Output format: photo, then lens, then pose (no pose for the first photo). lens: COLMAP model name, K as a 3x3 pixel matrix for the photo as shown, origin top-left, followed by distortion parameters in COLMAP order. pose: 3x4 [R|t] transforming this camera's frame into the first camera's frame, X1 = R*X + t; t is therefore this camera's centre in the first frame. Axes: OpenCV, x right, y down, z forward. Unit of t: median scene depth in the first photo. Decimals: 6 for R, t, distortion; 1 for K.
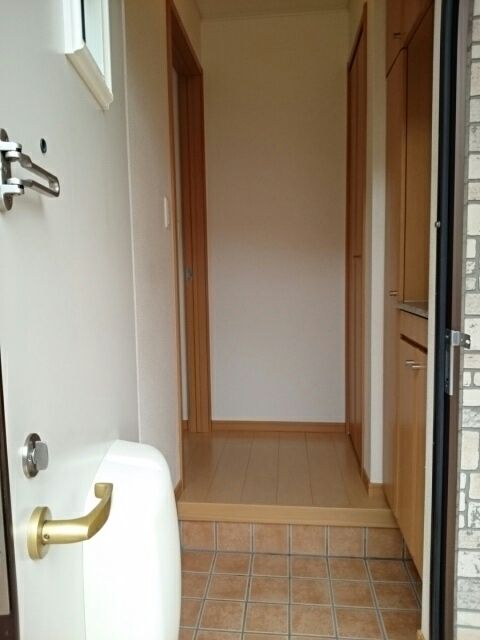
lens RADIAL K [[511.2, 0, 239.8], [0, 511.2, 321.5], [0, 0, 1]] dist [-0.004828, -0.007083]
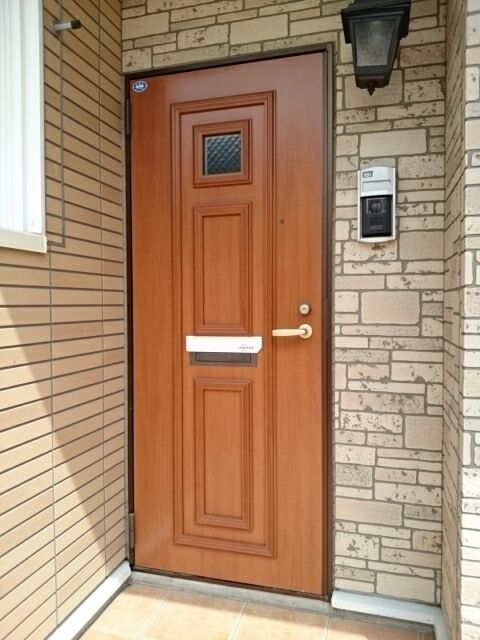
lens RADIAL K [[511.2, 0, 238.7], [0, 511.2, 319.0], [0, 0, 1]] dist [-0.004828, -0.007083]
pose [[0.983969, 0.015322, -0.177679, 0.414822], [-0.028343, 0.997075, -0.070976, 0.194266], [0.176072, 0.074874, 0.981526, -0.594020]]
